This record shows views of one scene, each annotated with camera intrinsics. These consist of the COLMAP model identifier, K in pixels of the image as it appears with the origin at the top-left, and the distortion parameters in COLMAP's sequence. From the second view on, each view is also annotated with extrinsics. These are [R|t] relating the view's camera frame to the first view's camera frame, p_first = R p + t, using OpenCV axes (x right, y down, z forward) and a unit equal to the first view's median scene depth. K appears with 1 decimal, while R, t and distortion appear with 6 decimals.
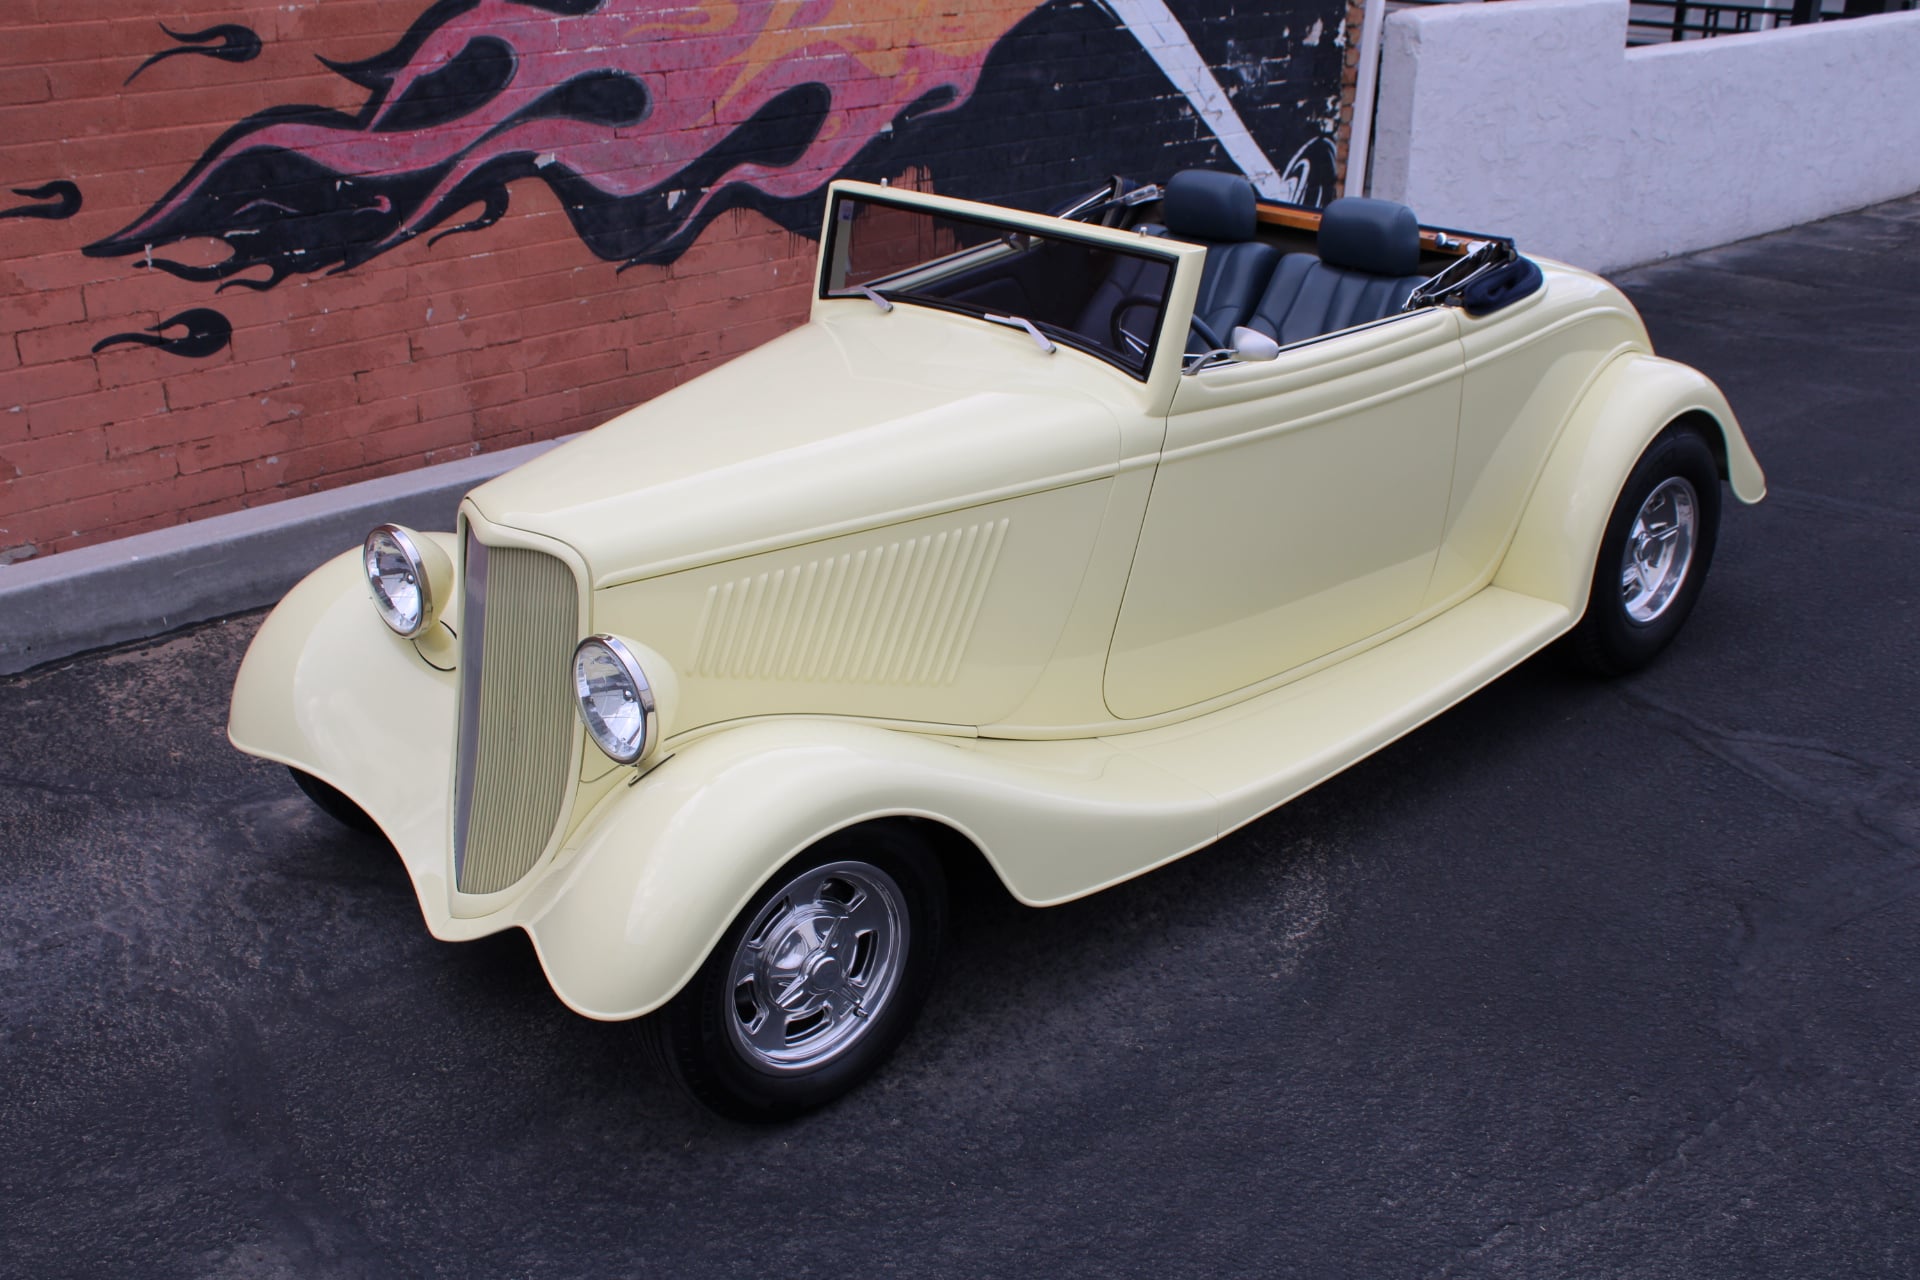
lens RADIAL K [[1923.5, 0, 950.3], [0, 1923.5, 685.8], [0, 0, 1]] dist [-0.085267, 0.000000]
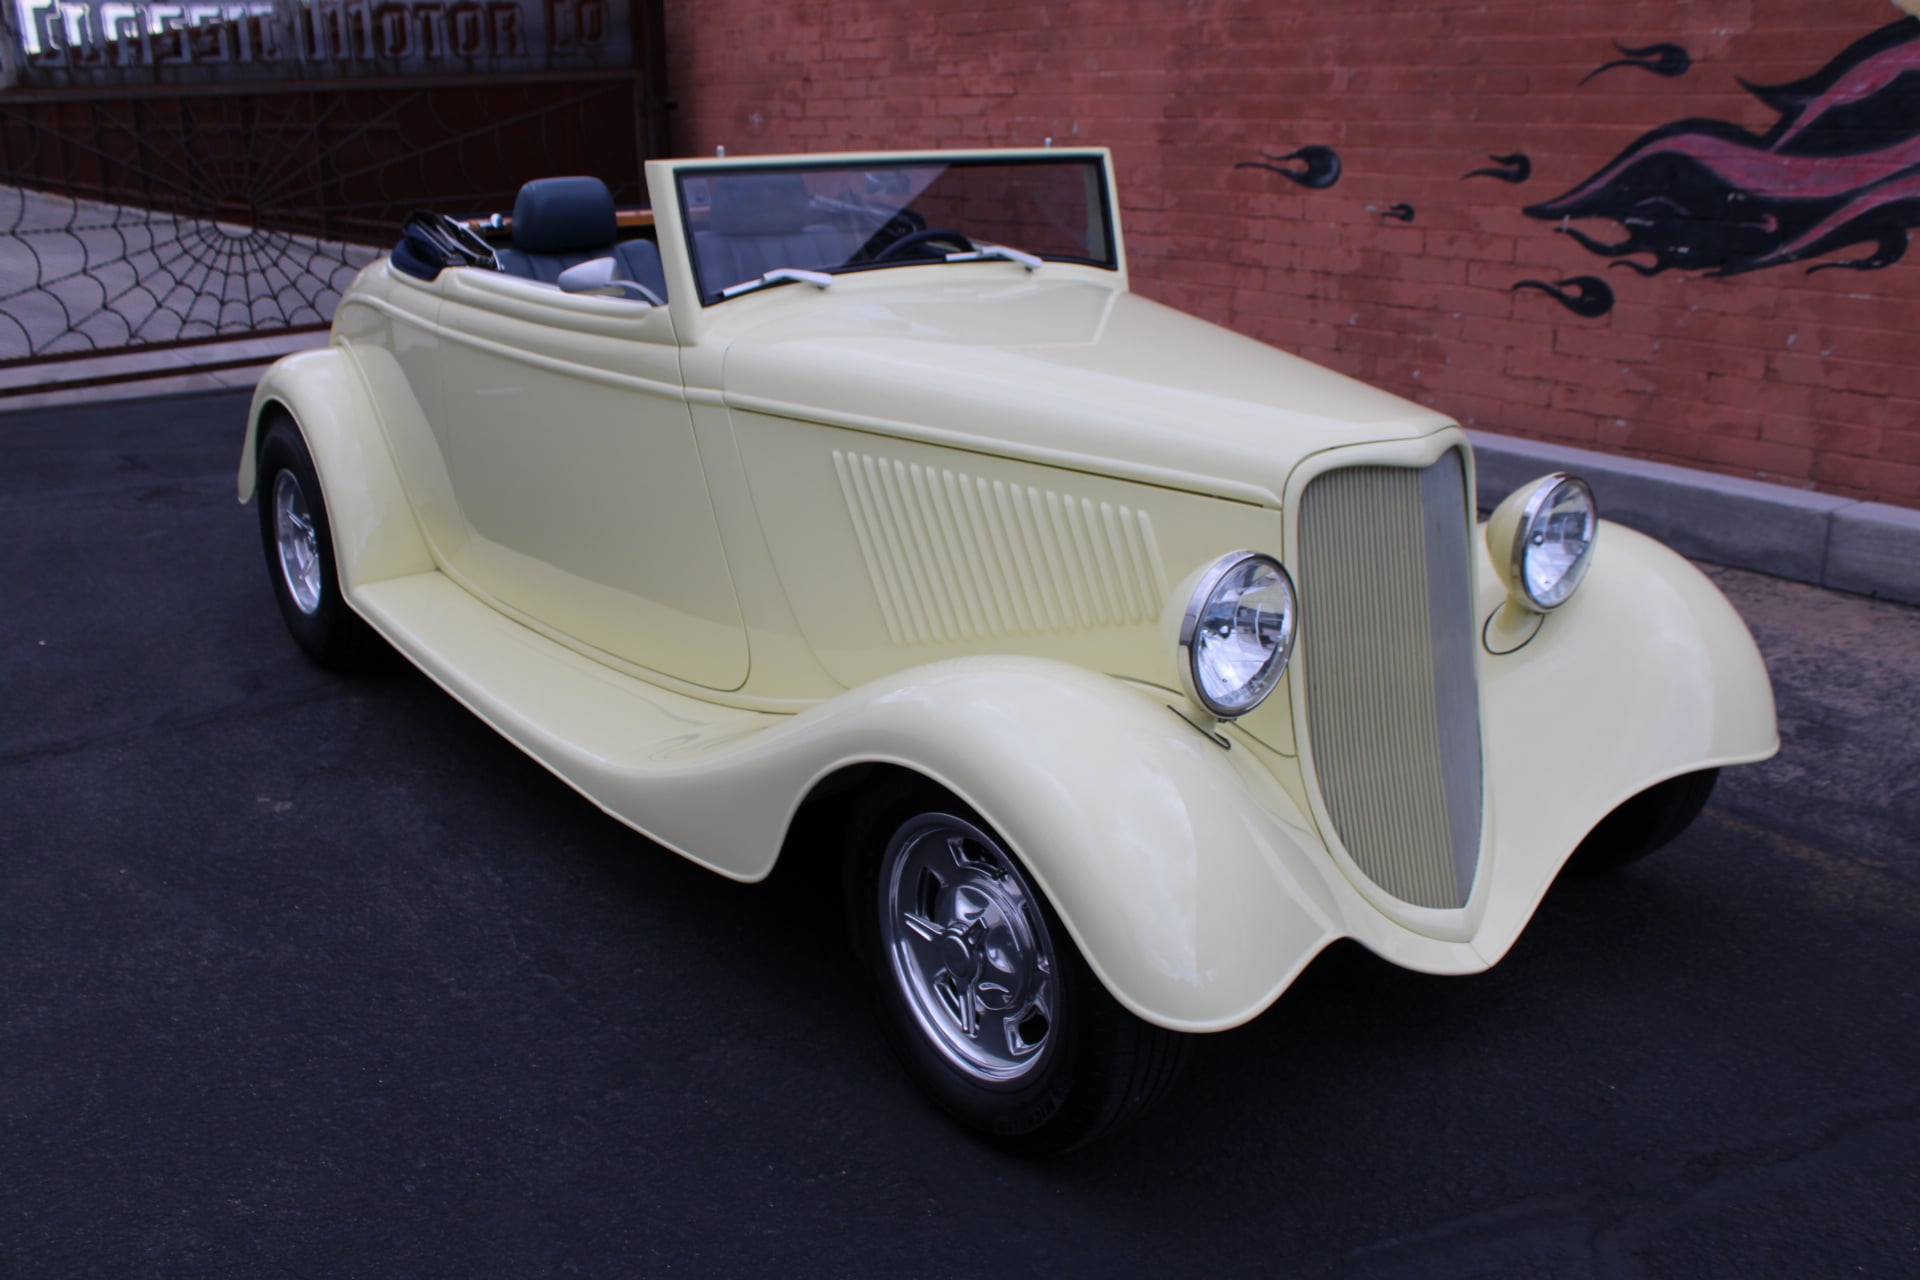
lens RADIAL K [[1680.9, 0, 932.9], [0, 1680.9, 636.0], [0, 0, 1]] dist [-0.152522, 0.143158]
pose [[-0.076252, 0.306971, -0.948659, 0.645832], [-0.398110, 0.862928, 0.311229, -0.147553], [0.914163, 0.401403, 0.056408, 0.600295]]
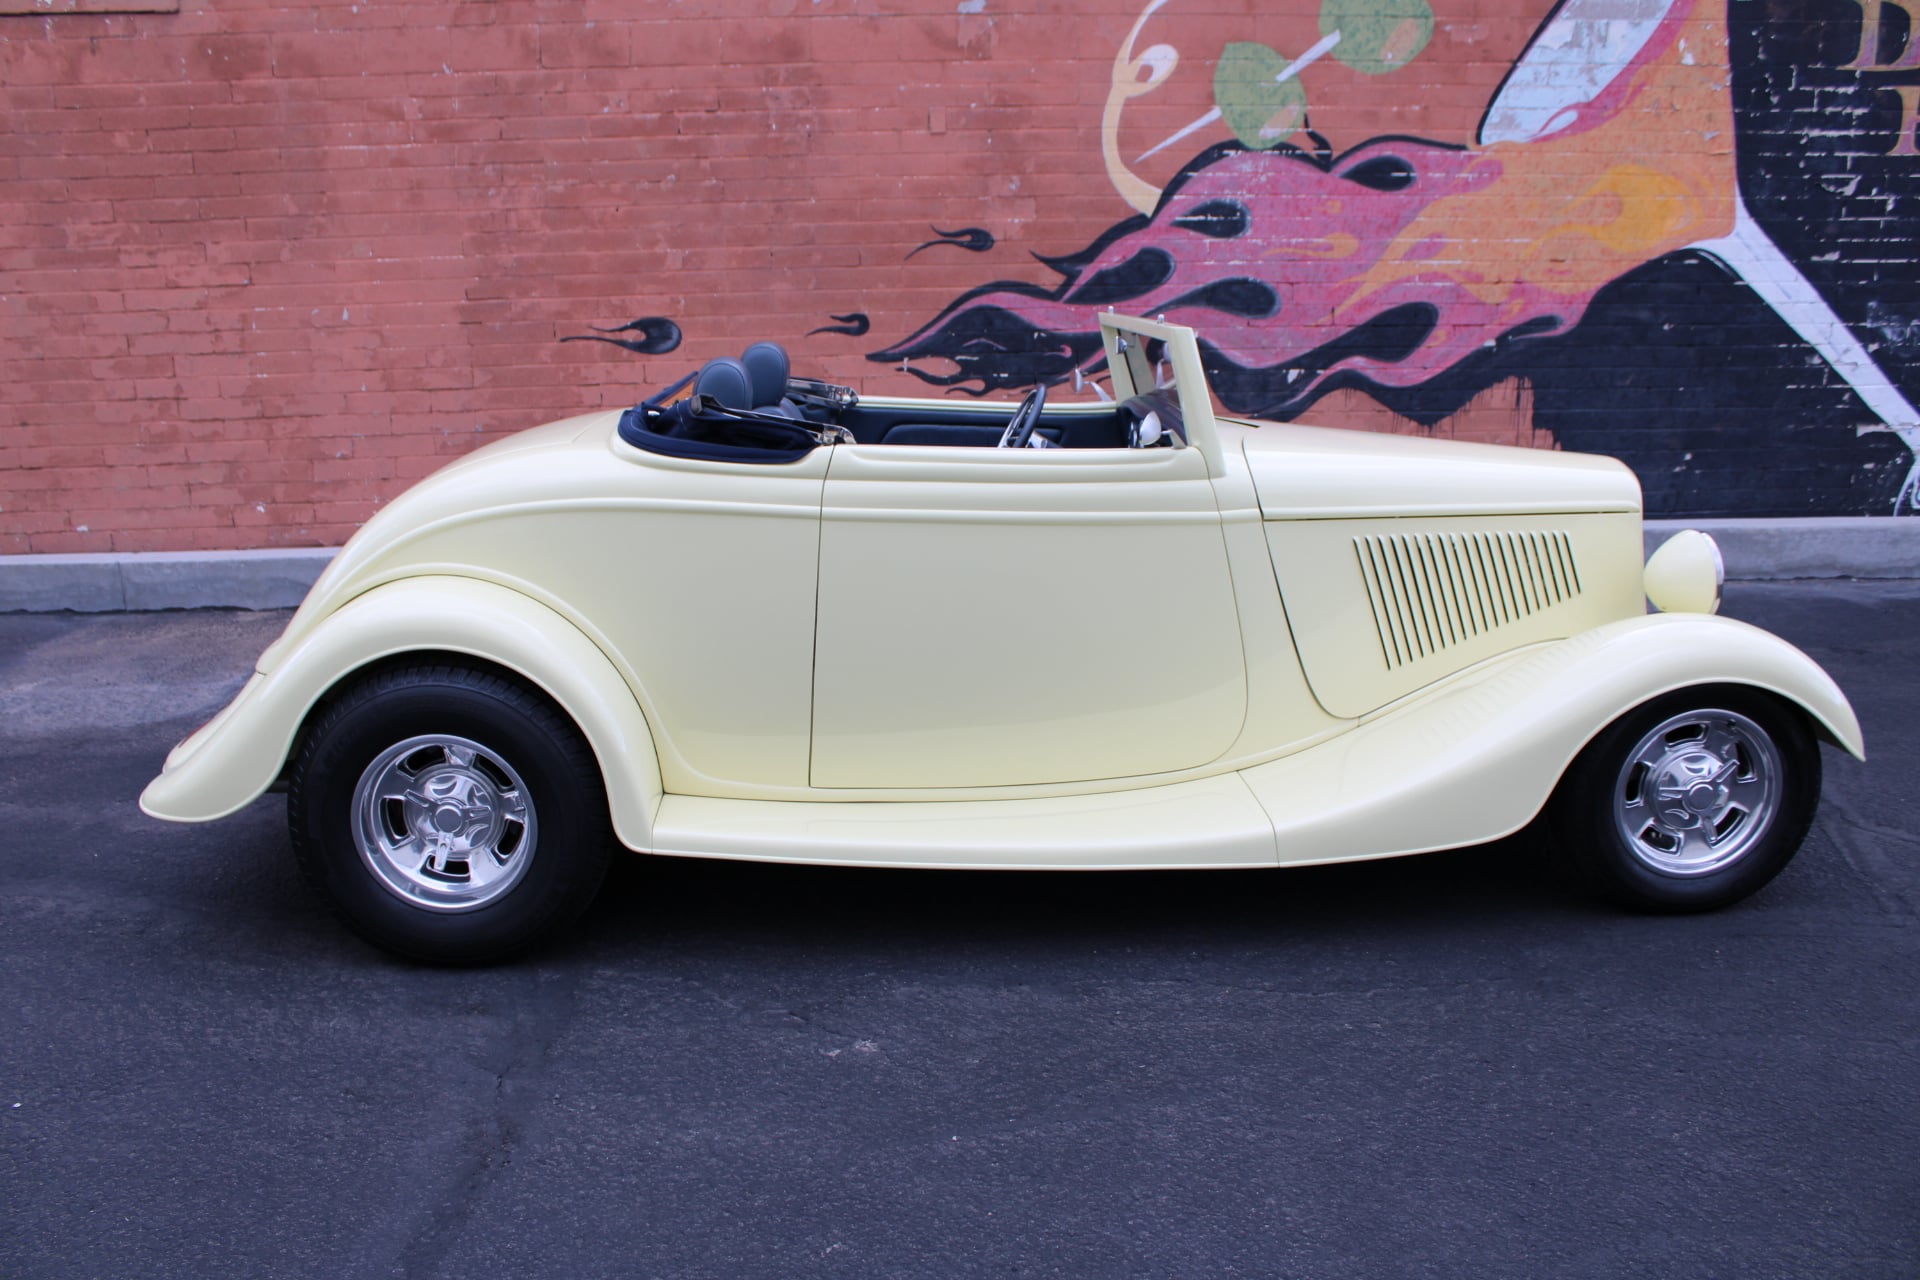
lens RADIAL K [[1607.4, 0, 932.3], [0, 1607.4, 652.2], [0, 0, 1]] dist [-0.159953, 0.141788]
pose [[0.769999, 0.141724, -0.622105, 0.430734], [-0.247960, 0.964847, -0.087102, 0.110352], [0.587892, 0.221326, 0.778073, 0.003707]]
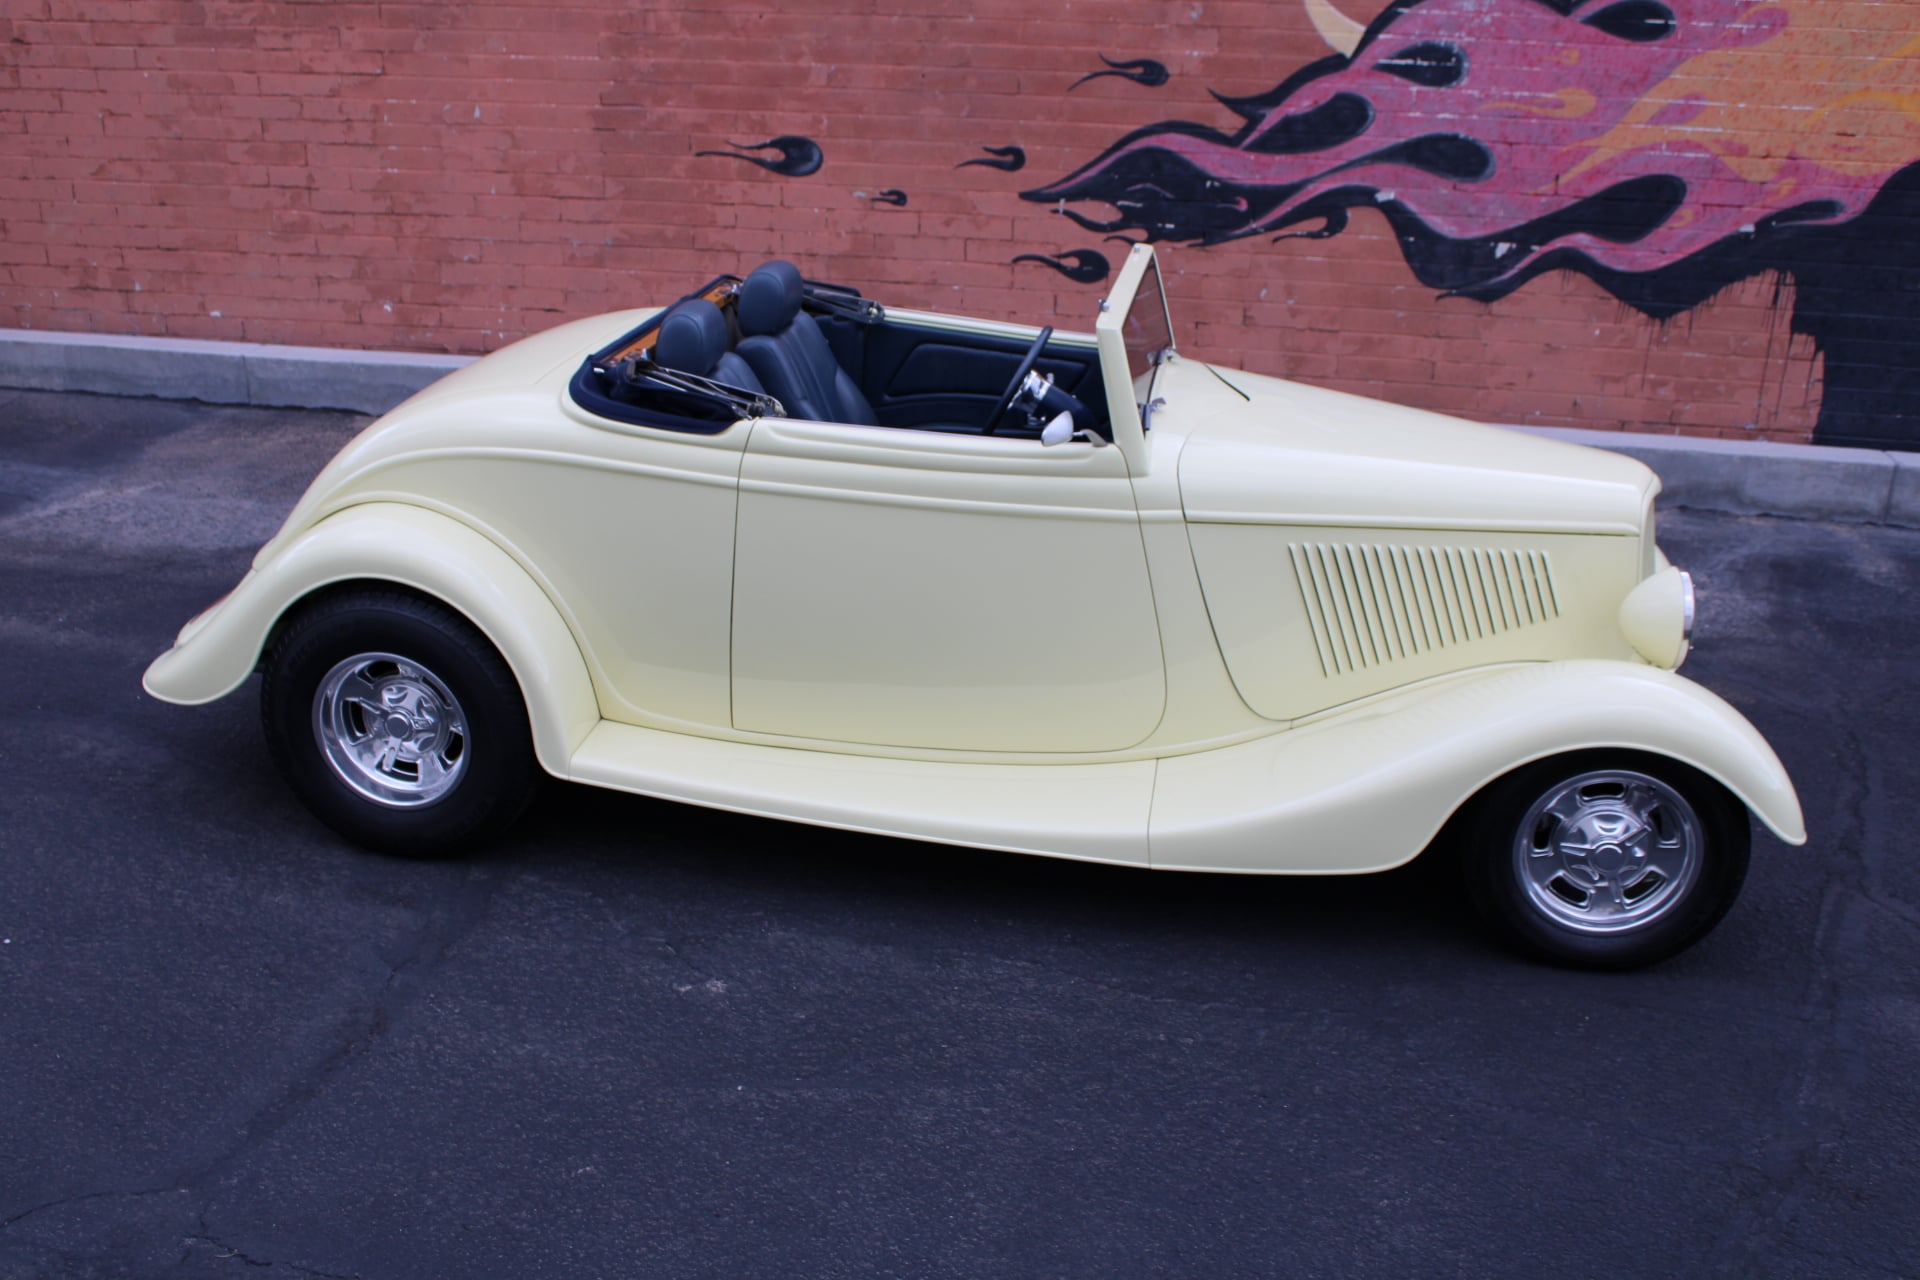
lens RADIAL K [[1923.5, 0, 934.7], [0, 1923.5, 632.6], [0, 0, 1]] dist [-0.085267, 0.000000]
pose [[0.616681, 0.297385, -0.728880, 0.628224], [-0.343775, 0.934681, 0.090496, -0.017665], [0.708183, 0.194764, 0.678634, -0.013538]]
